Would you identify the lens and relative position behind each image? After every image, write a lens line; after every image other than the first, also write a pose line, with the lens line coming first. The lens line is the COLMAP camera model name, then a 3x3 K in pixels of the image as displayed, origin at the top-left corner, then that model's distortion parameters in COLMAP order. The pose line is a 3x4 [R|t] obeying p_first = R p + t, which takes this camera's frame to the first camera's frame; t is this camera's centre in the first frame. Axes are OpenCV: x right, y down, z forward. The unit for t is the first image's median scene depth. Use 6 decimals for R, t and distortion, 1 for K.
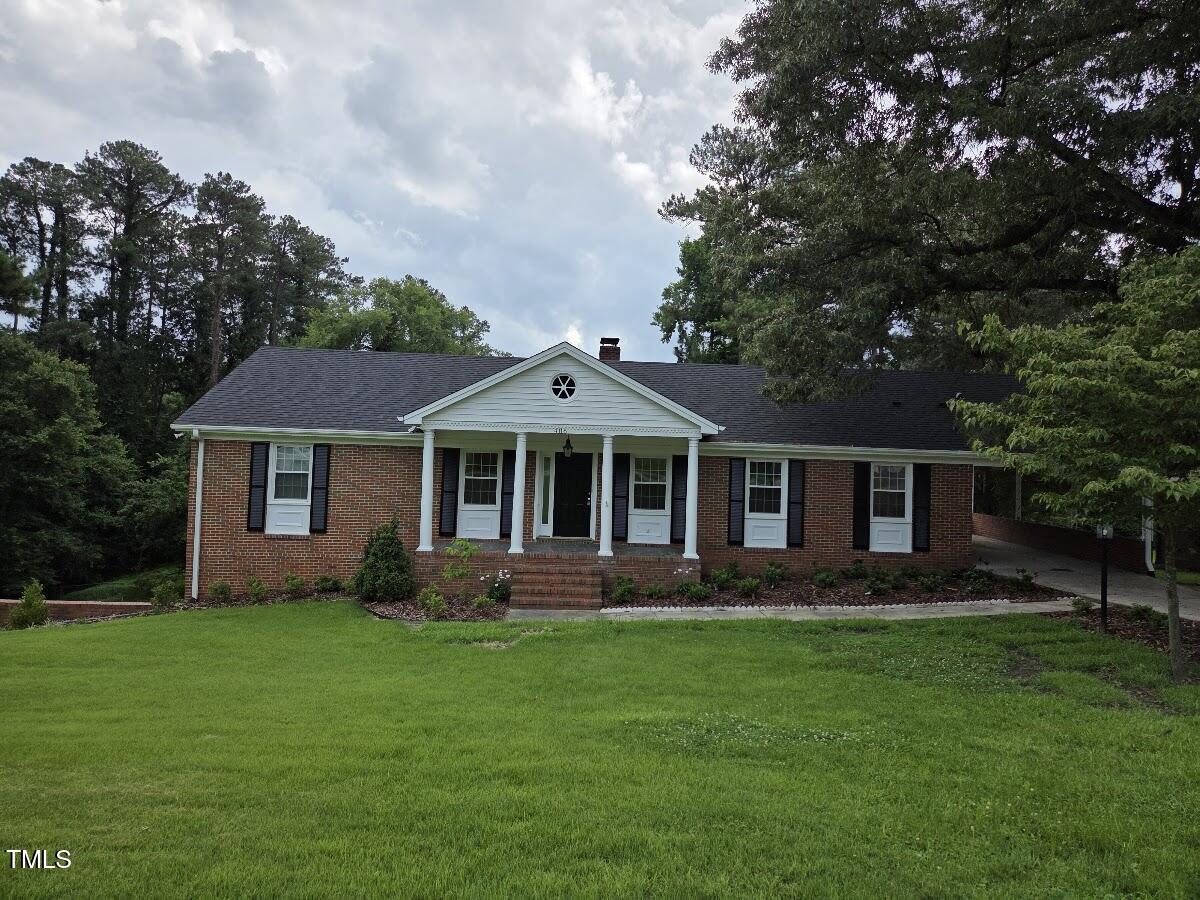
lens RADIAL K [[799.0, 0, 602.7], [0, 799.0, 449.1], [0, 0, 1]] dist [0.037836, -0.014306]
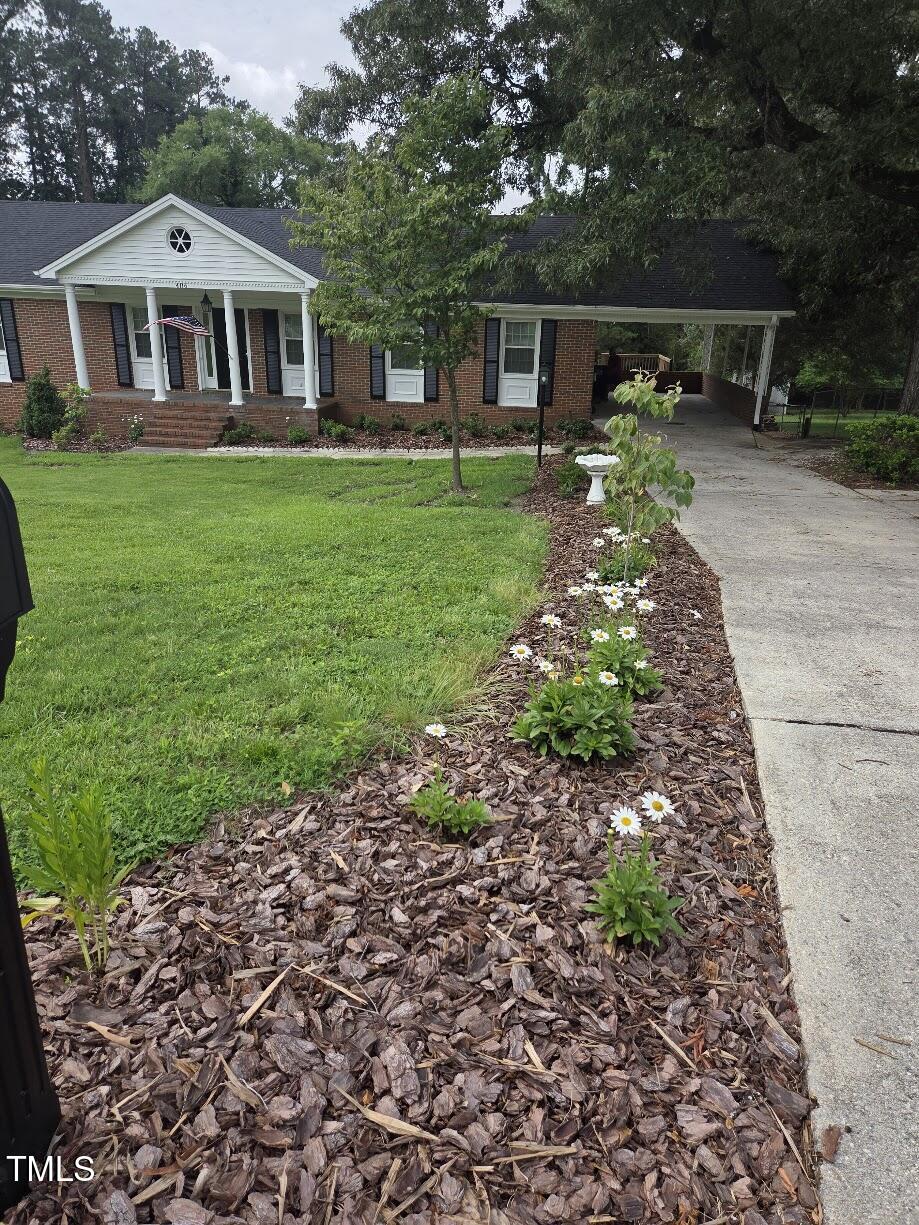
lens RADIAL K [[815.7, 0, 458.3], [0, 815.7, 621.7], [0, 0, 1]] dist [0.037836, -0.014306]
pose [[0.987108, 0.055877, -0.149986, 0.506131], [0.001343, 0.934157, 0.356861, 0.005556], [0.160051, -0.352462, 0.922038, -0.136402]]
